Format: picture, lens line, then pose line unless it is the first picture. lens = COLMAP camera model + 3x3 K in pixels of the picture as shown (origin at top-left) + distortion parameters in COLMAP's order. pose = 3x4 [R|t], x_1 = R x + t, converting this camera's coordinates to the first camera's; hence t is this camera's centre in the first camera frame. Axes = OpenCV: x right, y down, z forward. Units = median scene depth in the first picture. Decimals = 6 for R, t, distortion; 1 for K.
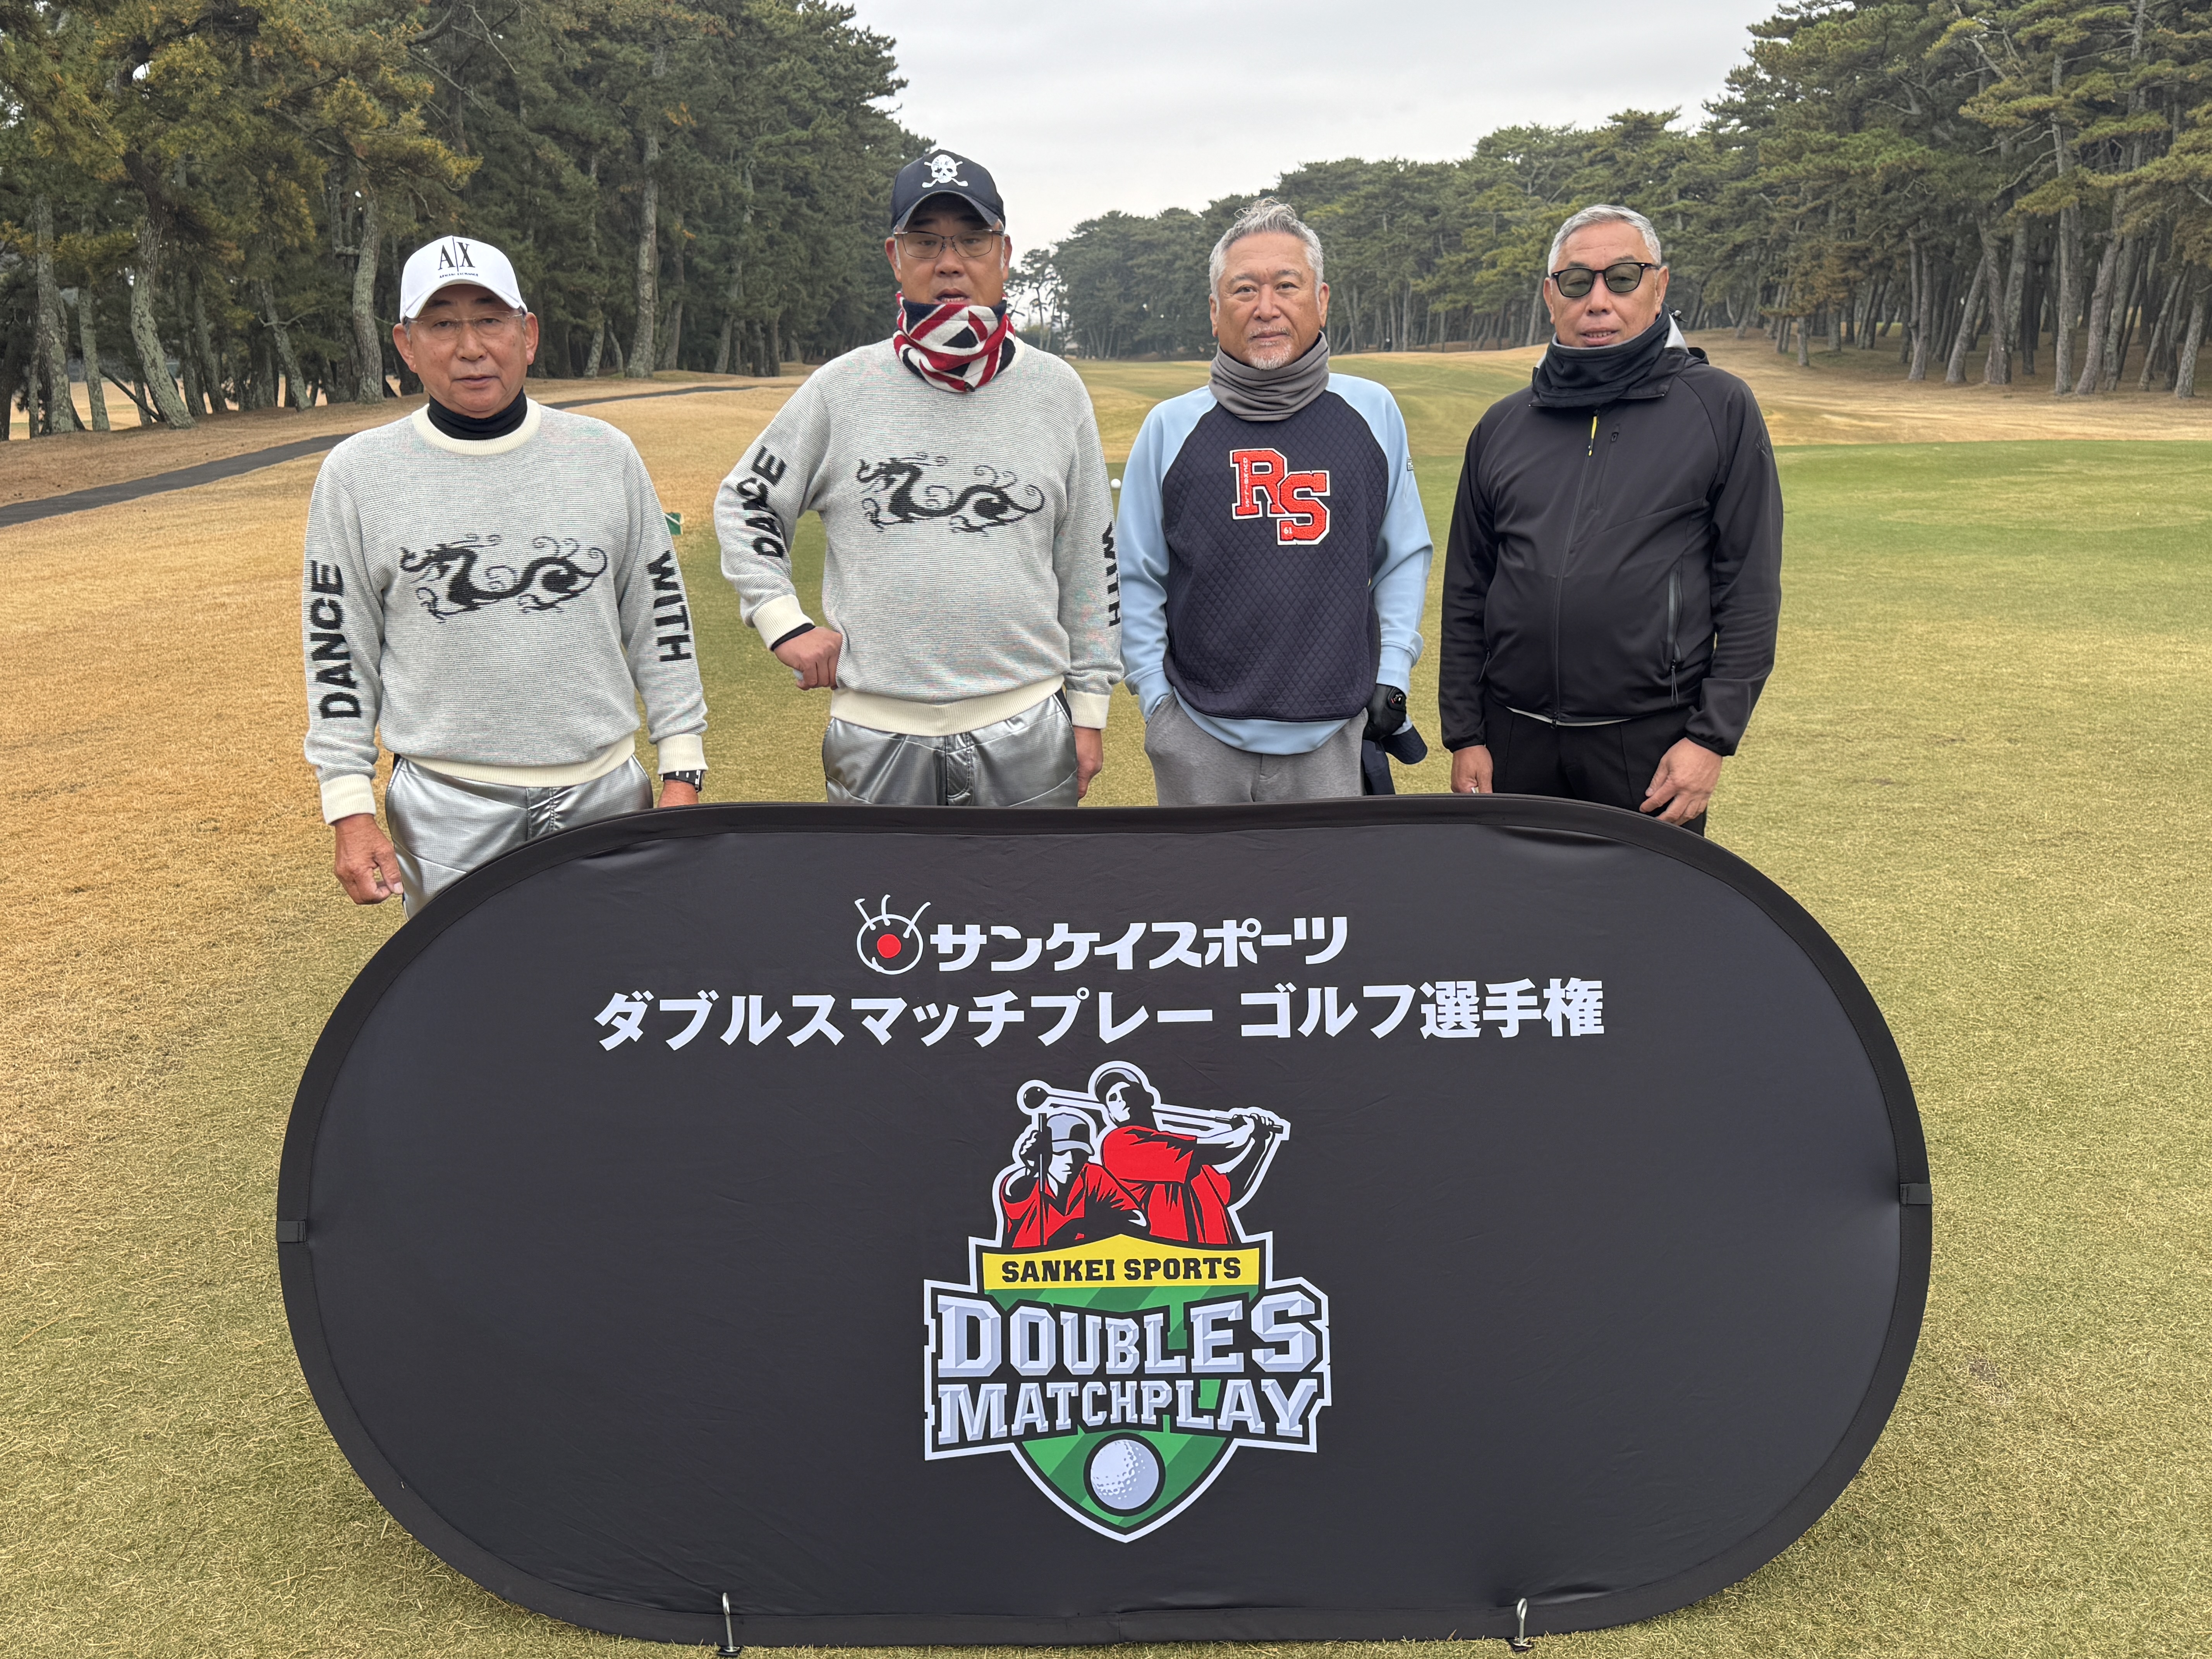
lens RADIAL K [[2006.5, 0, 1105.2], [0, 2006.5, 838.1], [0, 0, 1]] dist [0.041407, -0.032382]
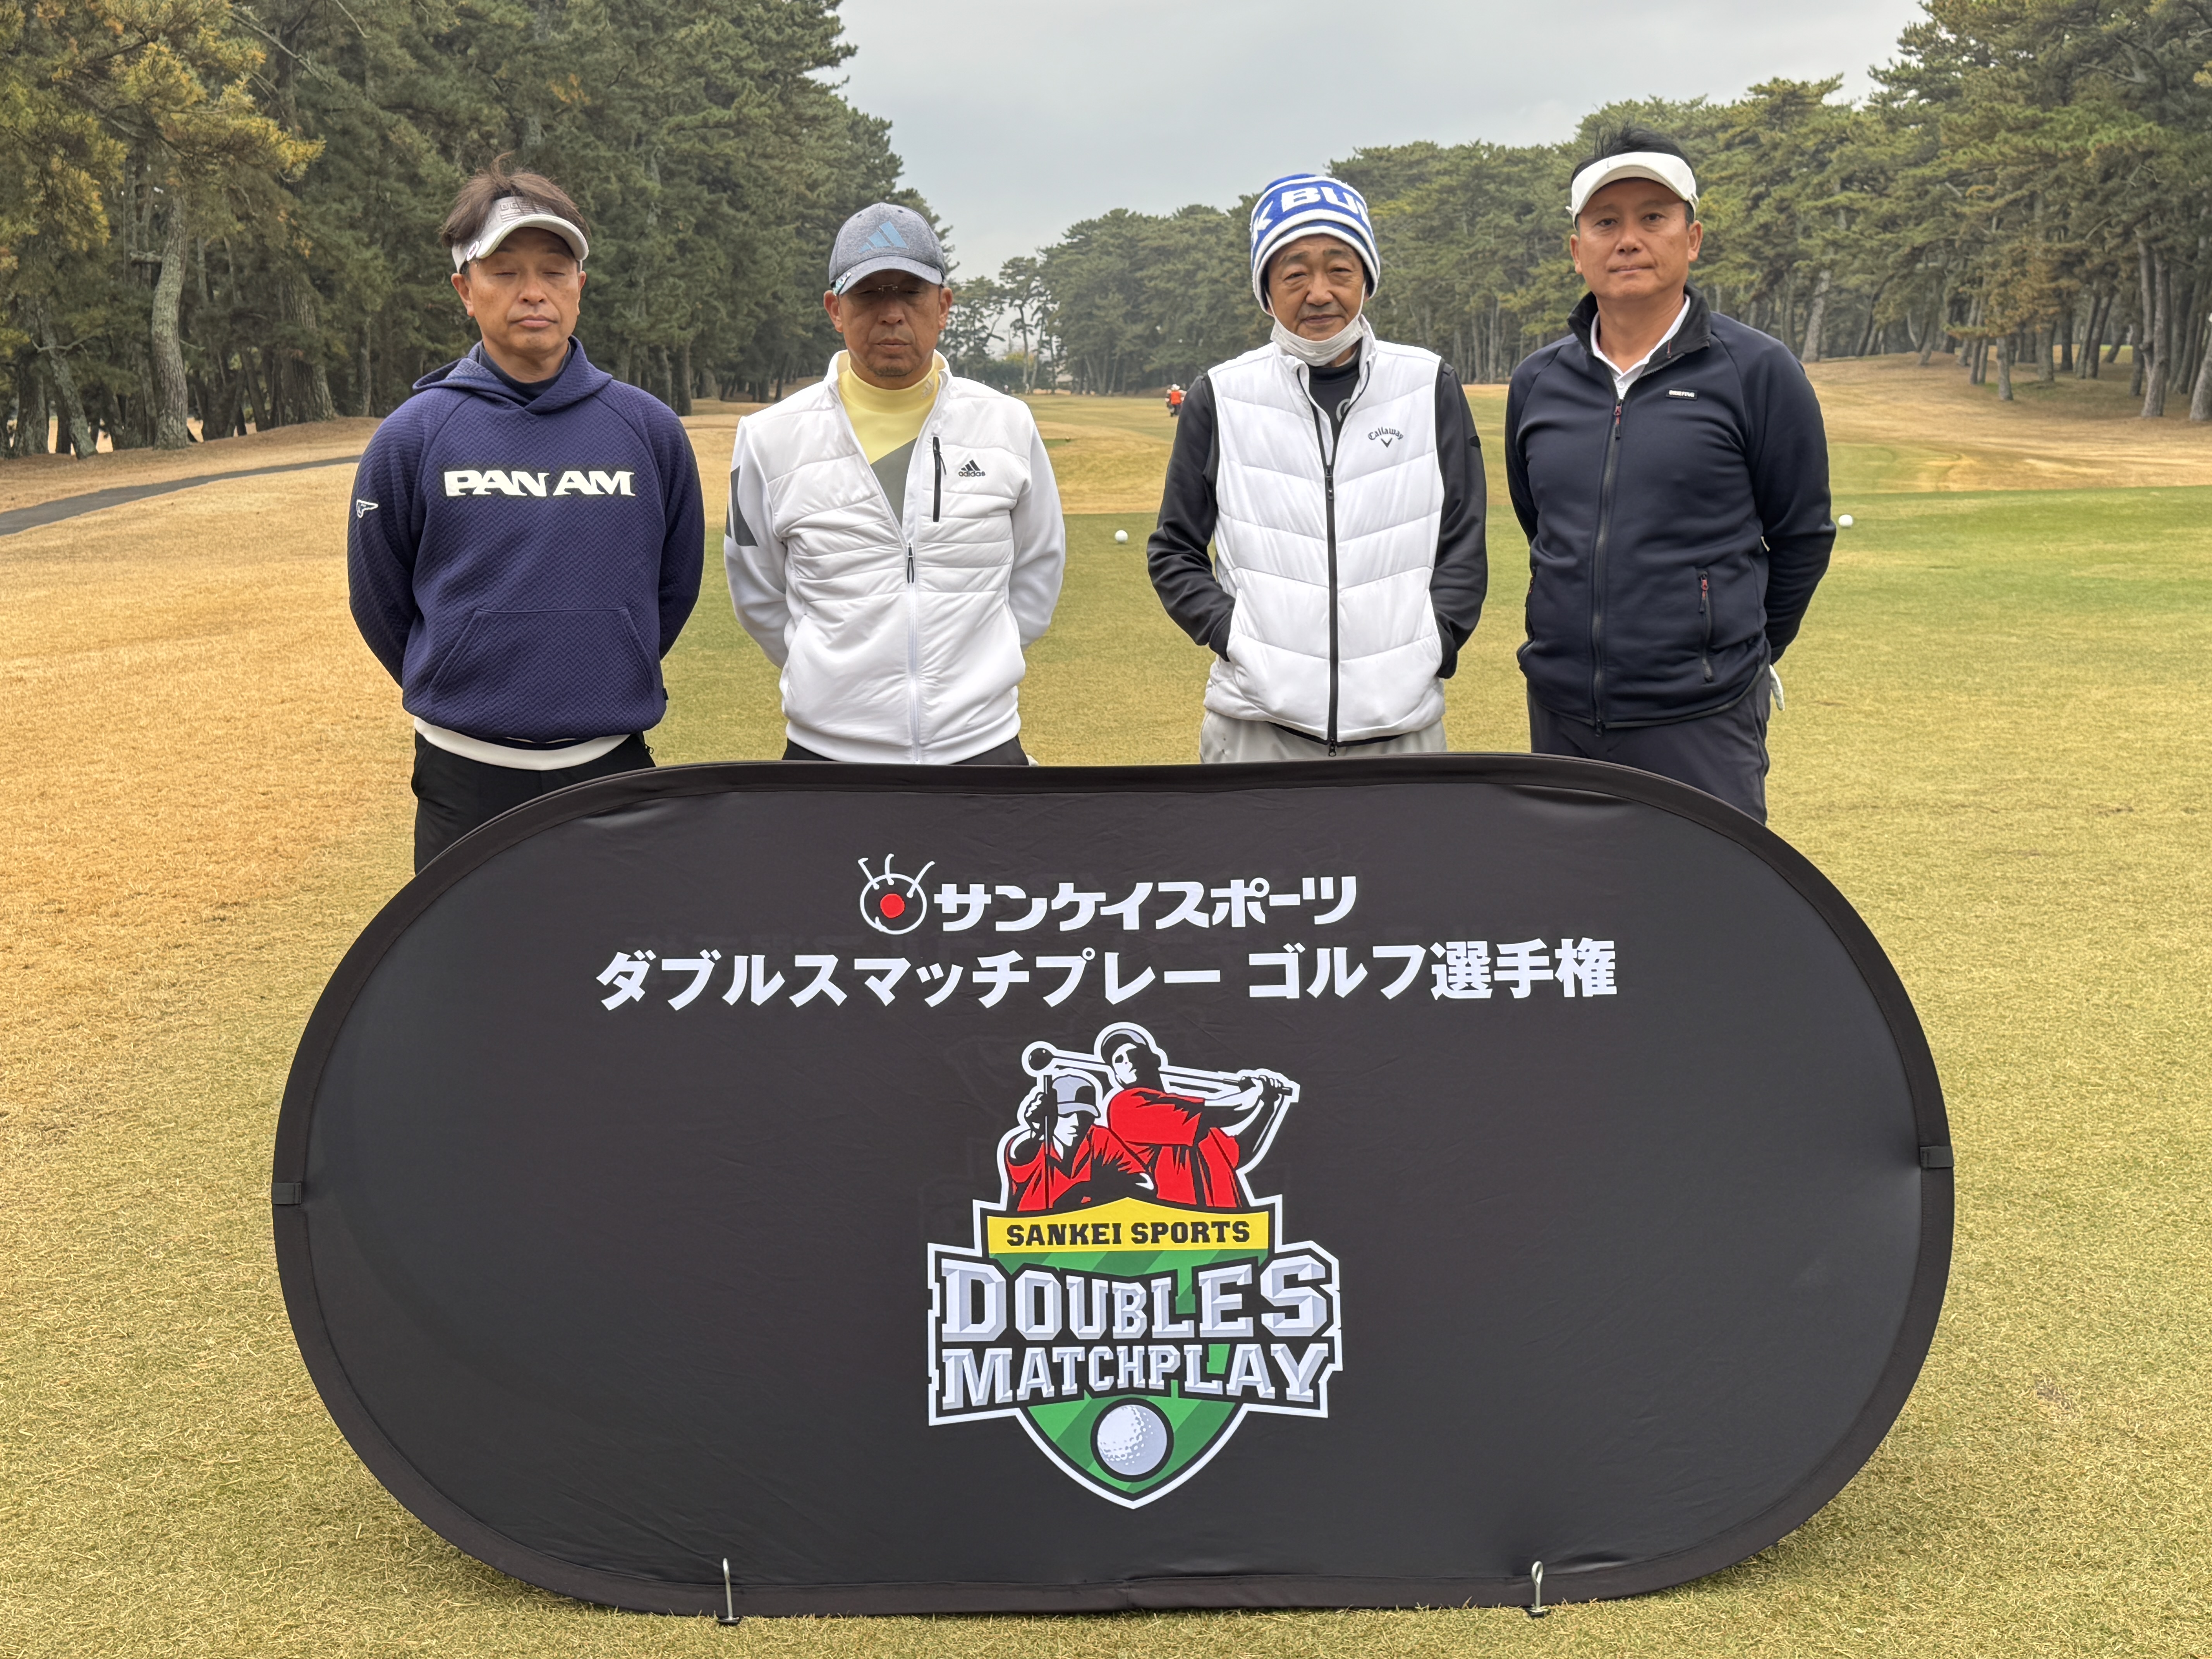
lens RADIAL K [[2619.8, 0, 1096.0], [0, 2619.8, 822.8], [0, 0, 1]] dist [0.069659, 0.000000]
pose [[0.999989, -0.001276, -0.004557, -0.000588], [0.000941, 0.997349, -0.072759, 0.038930], [0.004638, 0.072754, 0.997339, -0.106429]]
